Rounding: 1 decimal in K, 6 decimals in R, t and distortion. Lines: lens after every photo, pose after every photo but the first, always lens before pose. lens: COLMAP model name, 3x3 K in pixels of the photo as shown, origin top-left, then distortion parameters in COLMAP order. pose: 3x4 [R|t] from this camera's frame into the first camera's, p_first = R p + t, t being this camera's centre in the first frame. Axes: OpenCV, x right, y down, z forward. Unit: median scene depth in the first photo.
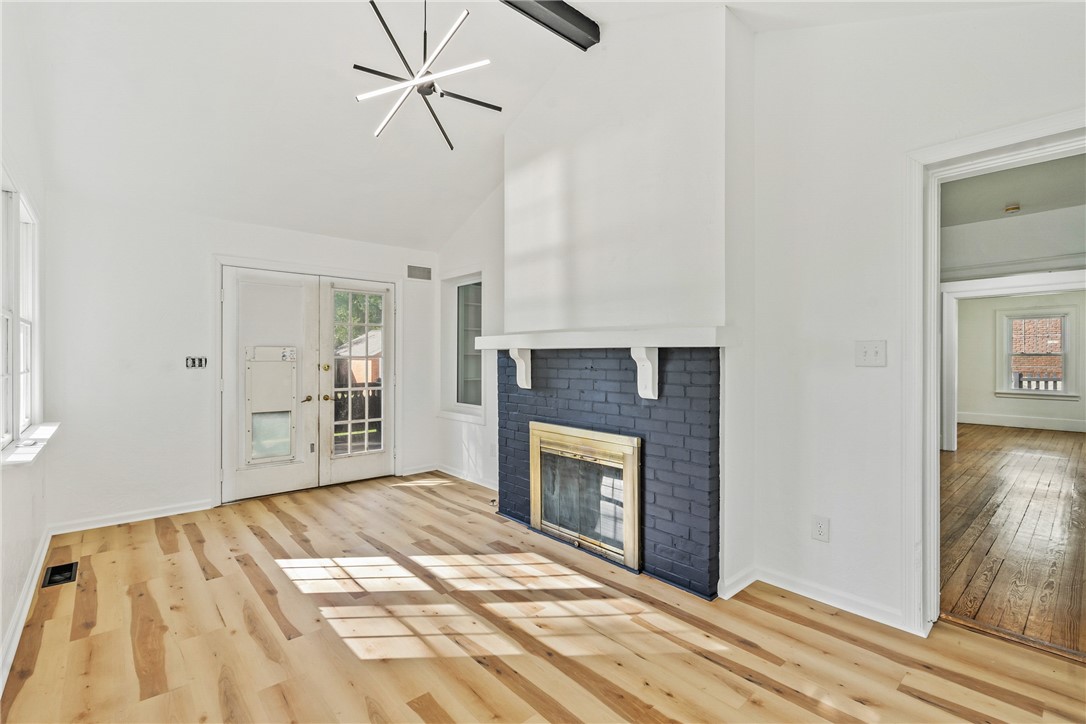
lens RADIAL K [[488.5, 0, 542.6], [0, 488.5, 359.9], [0, 0, 1]] dist [-0.009109, 0.001012]
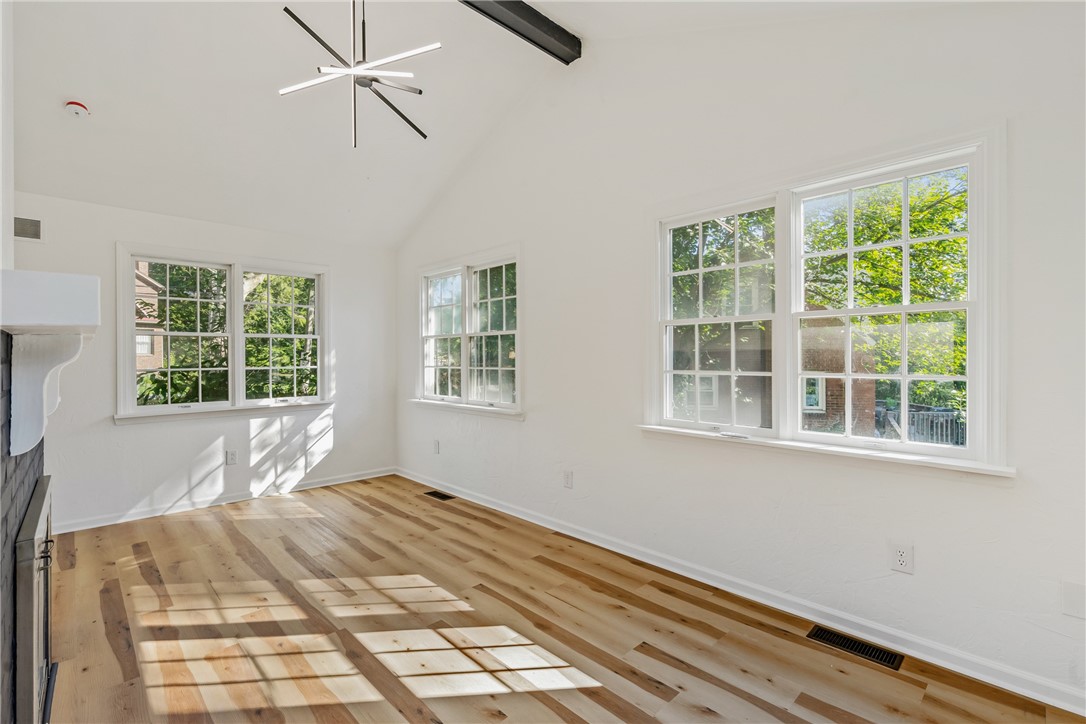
lens RADIAL K [[488.5, 0, 542.9], [0, 488.5, 359.7], [0, 0, 1]] dist [-0.009109, 0.001012]
pose [[-0.999232, 0.000955, -0.039179, -0.548254], [0.000810, 0.999993, 0.003726, -0.005492], [0.039182, 0.003691, -0.999225, 1.955332]]
